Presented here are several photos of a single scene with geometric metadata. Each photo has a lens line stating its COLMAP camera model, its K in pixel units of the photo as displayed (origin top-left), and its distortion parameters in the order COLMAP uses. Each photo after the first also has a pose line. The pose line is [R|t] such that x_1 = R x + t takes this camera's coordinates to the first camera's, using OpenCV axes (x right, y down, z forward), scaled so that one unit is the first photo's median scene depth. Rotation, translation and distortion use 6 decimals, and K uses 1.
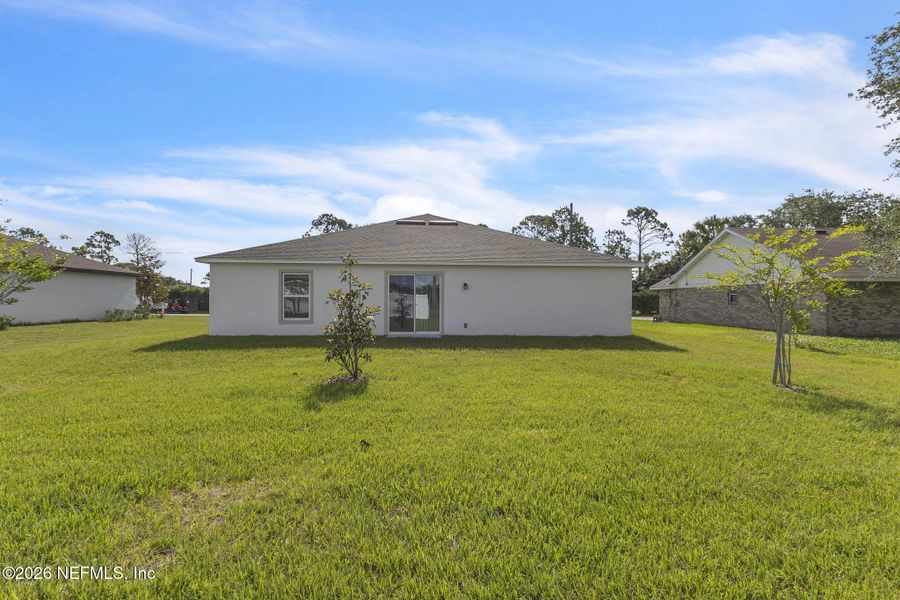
lens RADIAL K [[416.5, 0, 448.1], [0, 416.5, 303.1], [0, 0, 1]] dist [0.013238, 0.000004]
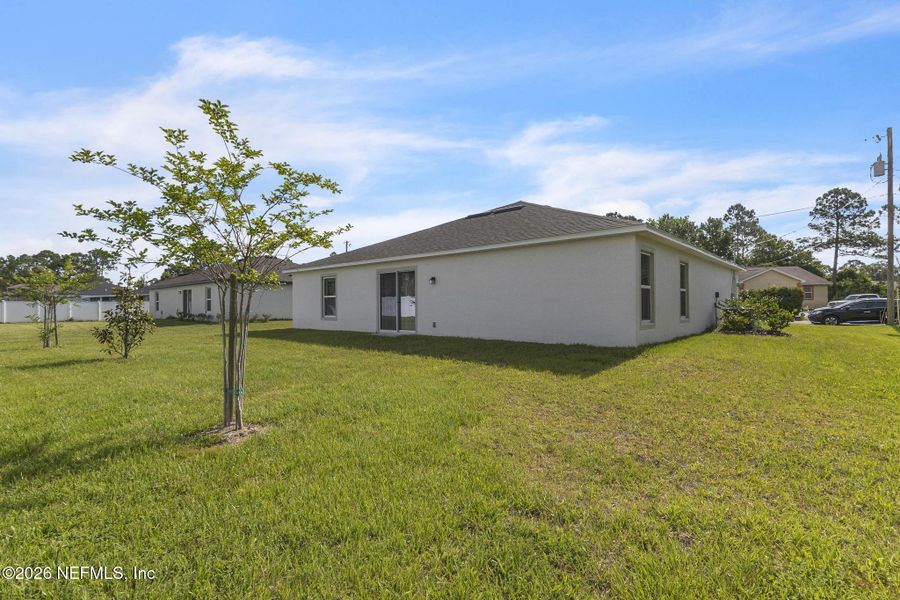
lens RADIAL K [[416.5, 0, 448.1], [0, 416.5, 303.1], [0, 0, 1]] dist [0.013238, 0.000004]
pose [[0.713707, -0.017865, -0.700217, 0.678473], [0.009165, 0.999827, -0.016167, 0.022270], [0.700385, 0.005121, 0.713747, 0.393294]]
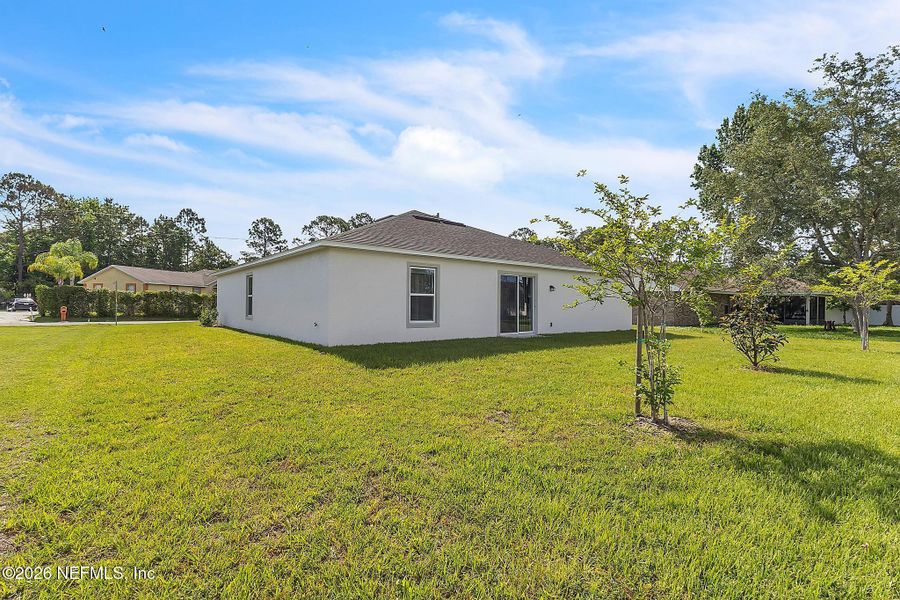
lens RADIAL K [[416.5, 0, 448.1], [0, 416.5, 303.1], [0, 0, 1]] dist [0.013238, 0.000004]
pose [[0.811308, 0.005200, 0.584596, -0.801087], [-0.000042, 0.999961, -0.008836, 0.007447], [-0.584619, 0.007144, 0.811277, 0.284240]]
